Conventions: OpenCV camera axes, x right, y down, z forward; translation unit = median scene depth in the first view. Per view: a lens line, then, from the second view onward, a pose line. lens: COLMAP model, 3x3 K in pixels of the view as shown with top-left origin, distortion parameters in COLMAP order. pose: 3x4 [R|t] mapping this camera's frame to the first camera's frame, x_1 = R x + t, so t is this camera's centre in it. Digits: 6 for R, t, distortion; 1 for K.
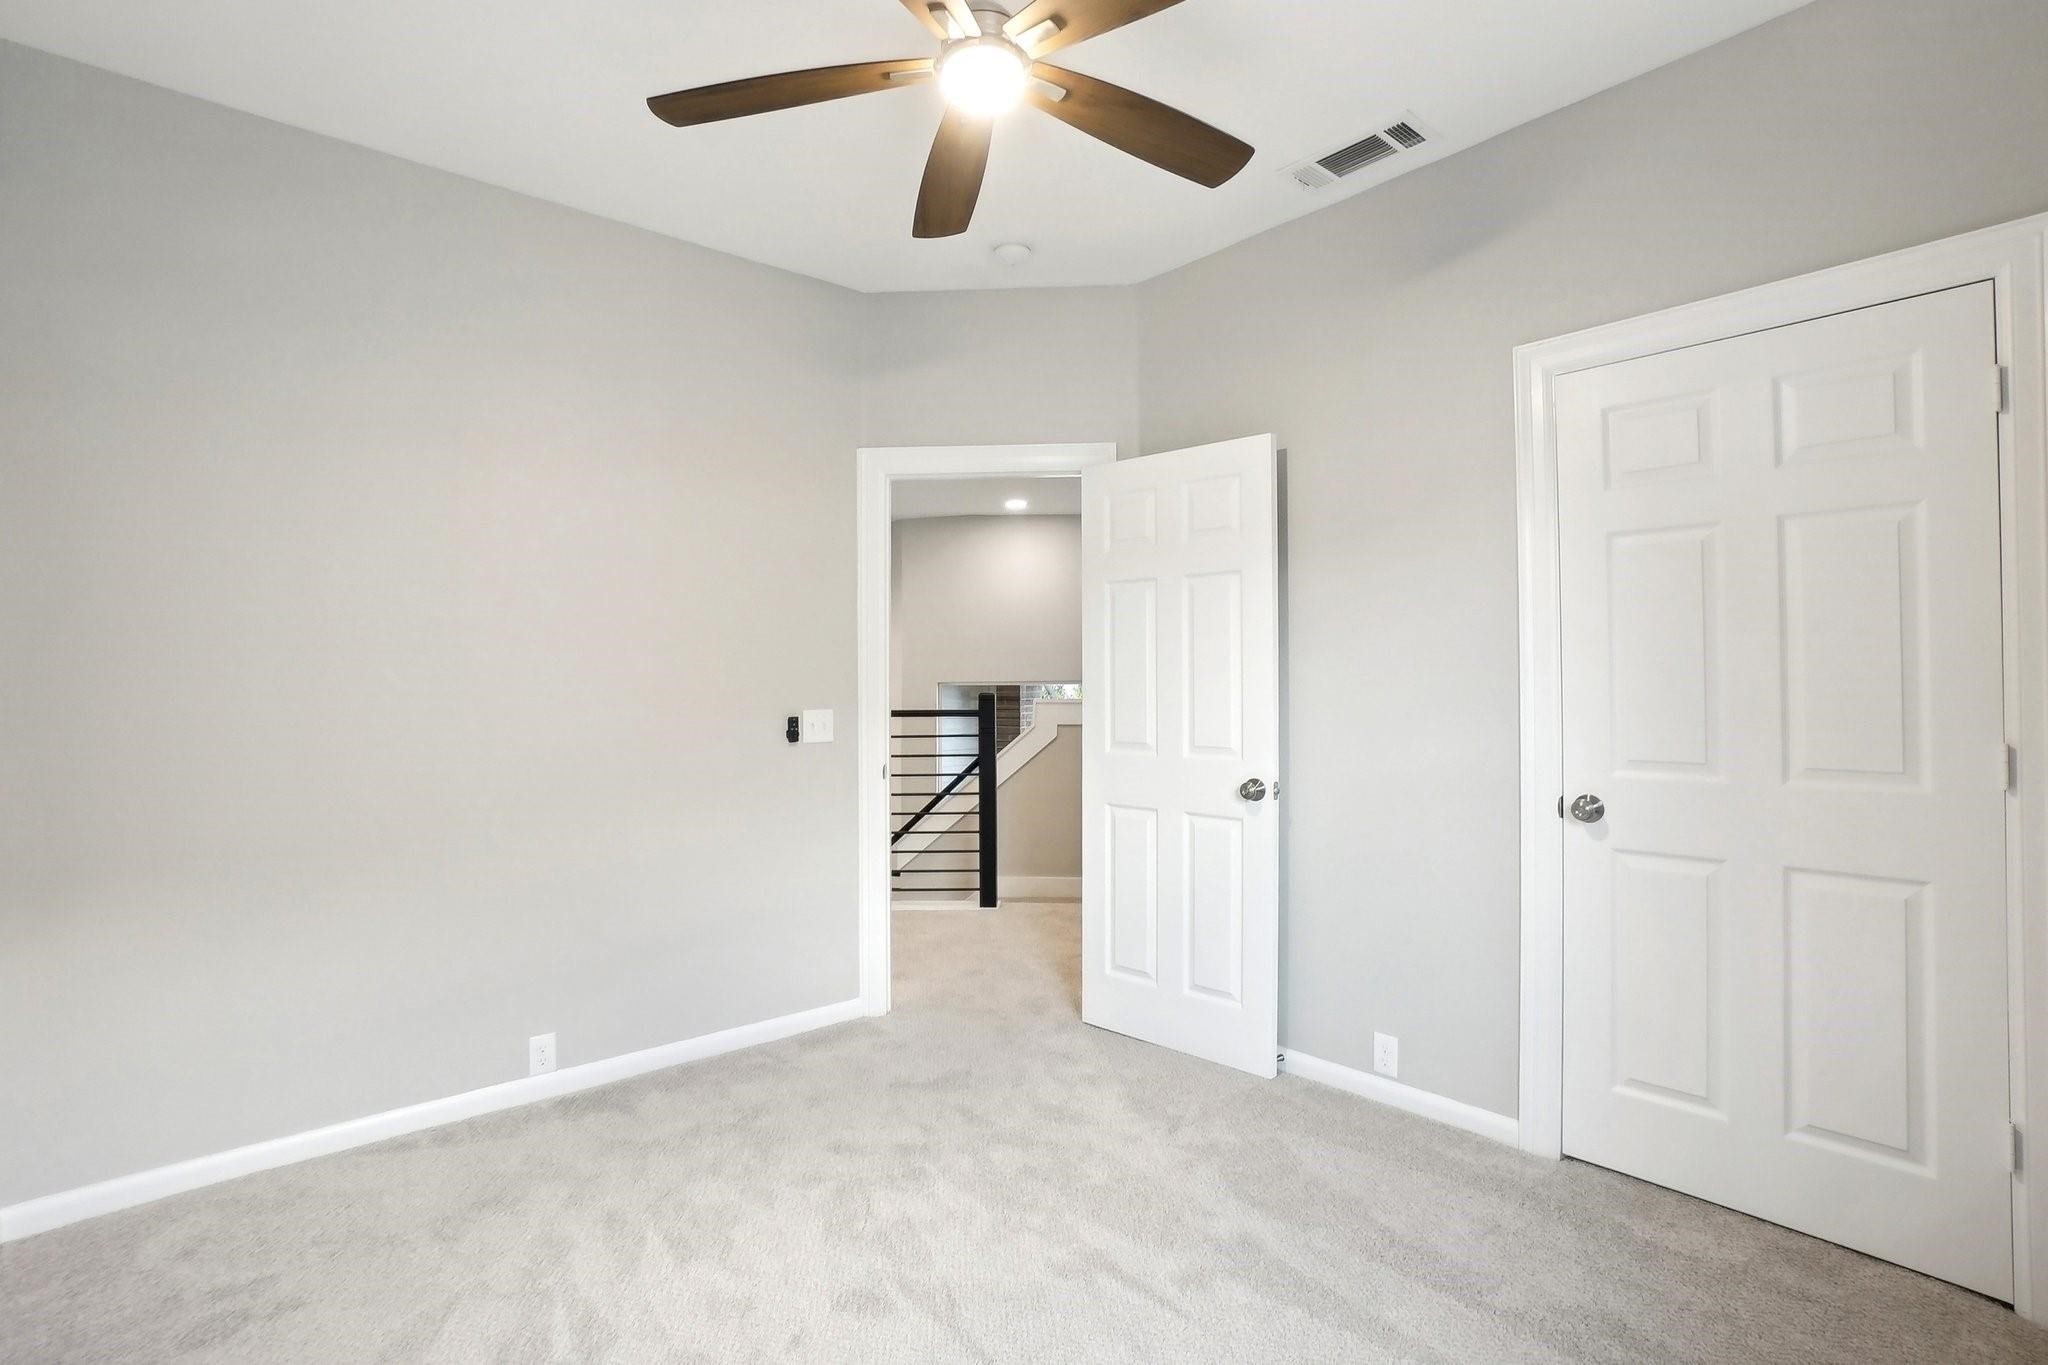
lens RADIAL K [[933.2, 0, 1024.9], [0, 933.2, 689.4], [0, 0, 1]] dist [-0.062140, 0.021583]
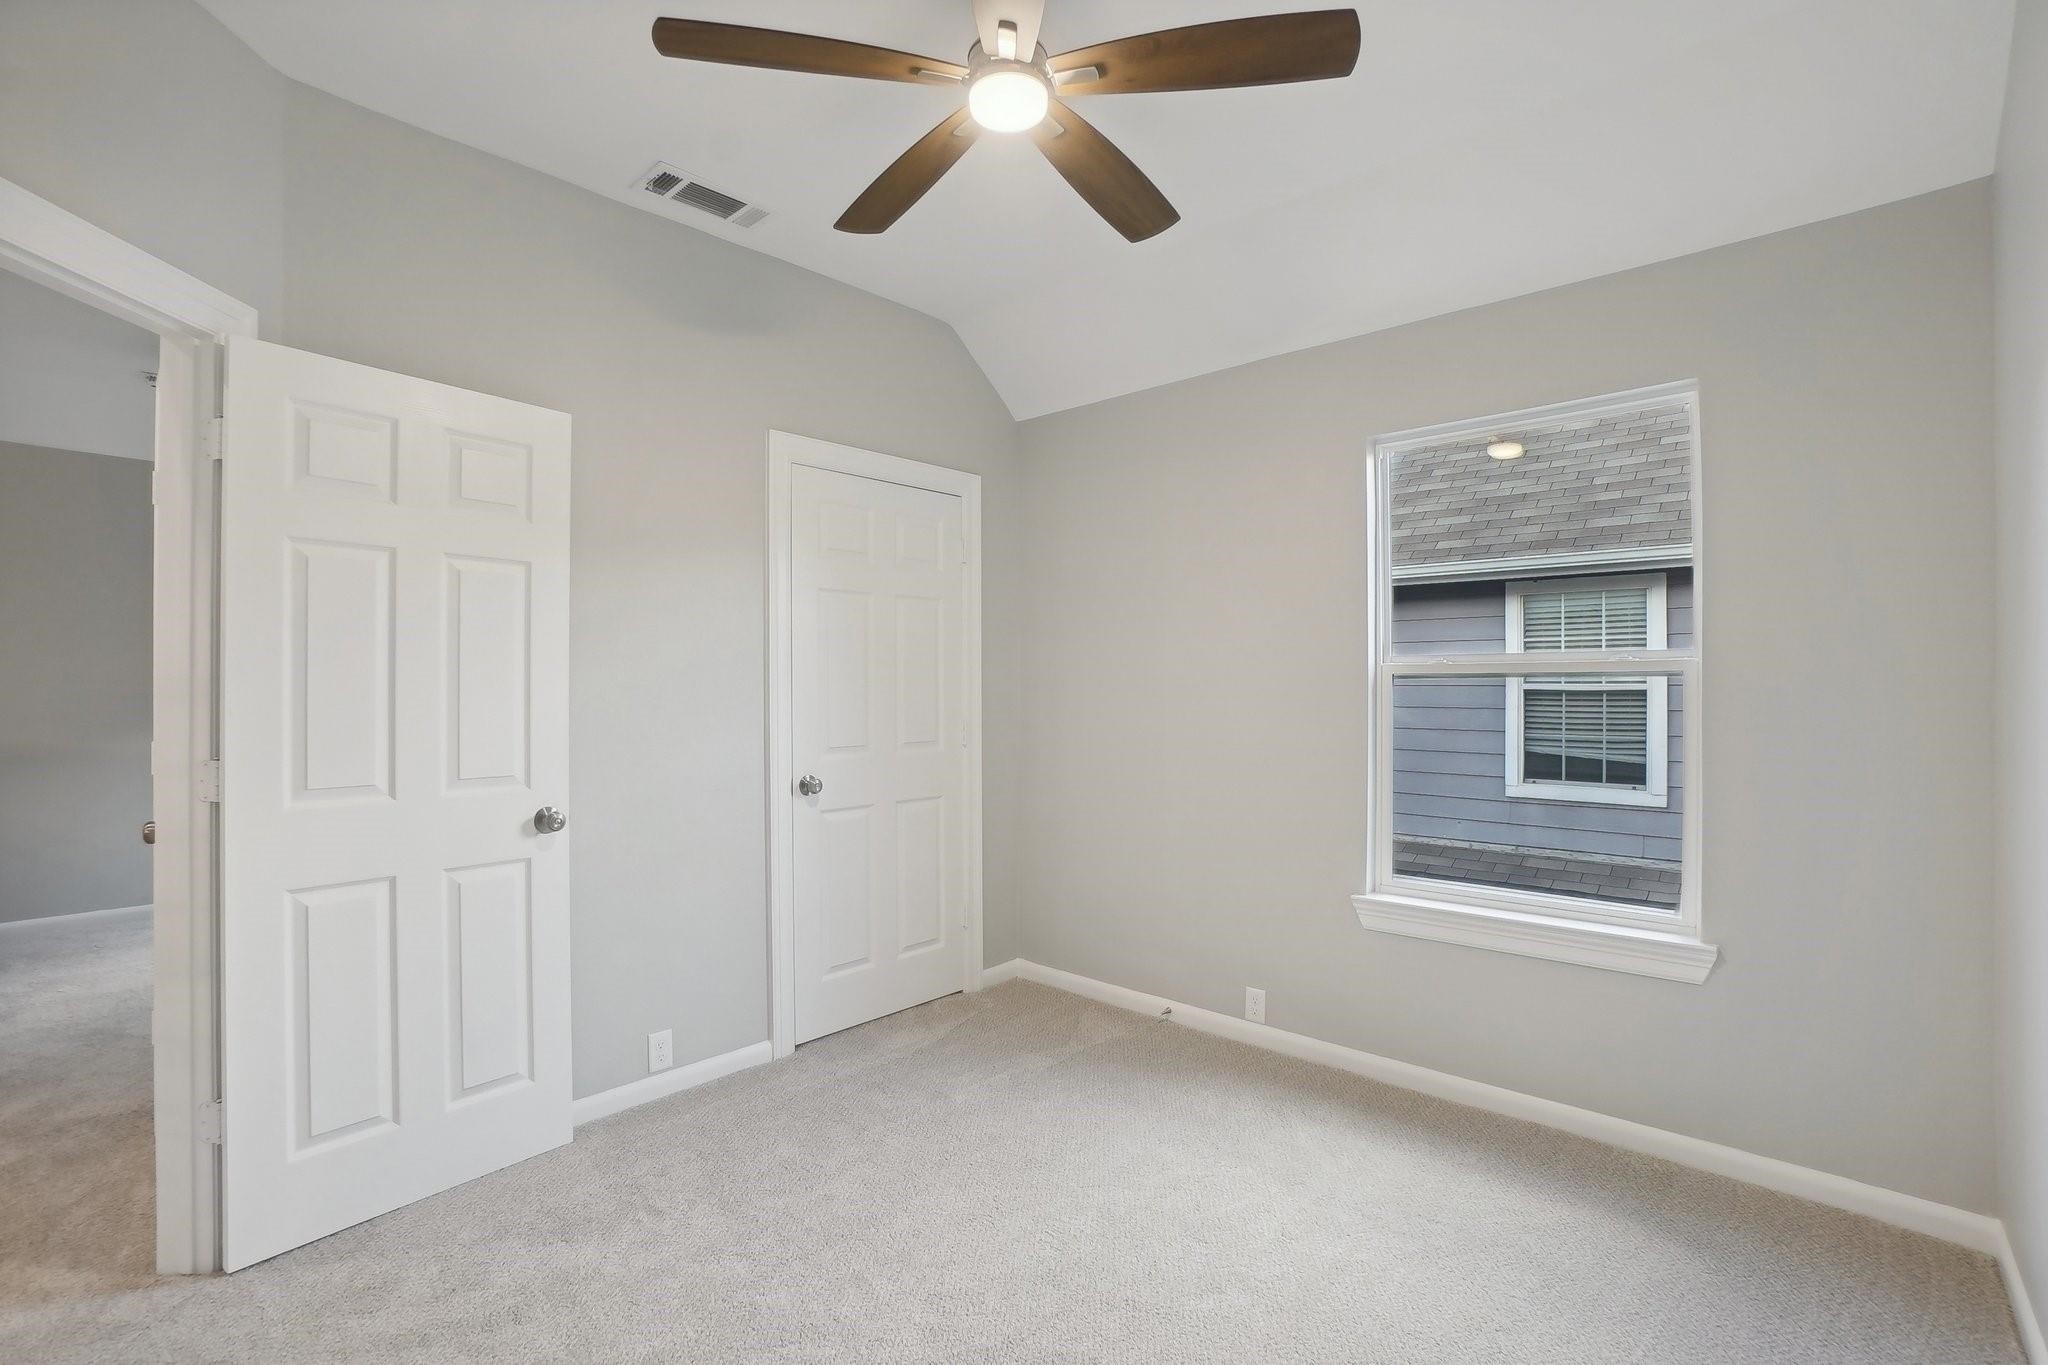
lens RADIAL K [[933.2, 0, 1024.9], [0, 933.2, 689.4], [0, 0, 1]] dist [-0.062140, 0.021583]
pose [[-0.099494, -0.003397, 0.995032, -0.730358], [0.005174, 0.999979, 0.003931, -0.016946], [-0.995025, 0.005539, -0.099475, 0.729039]]
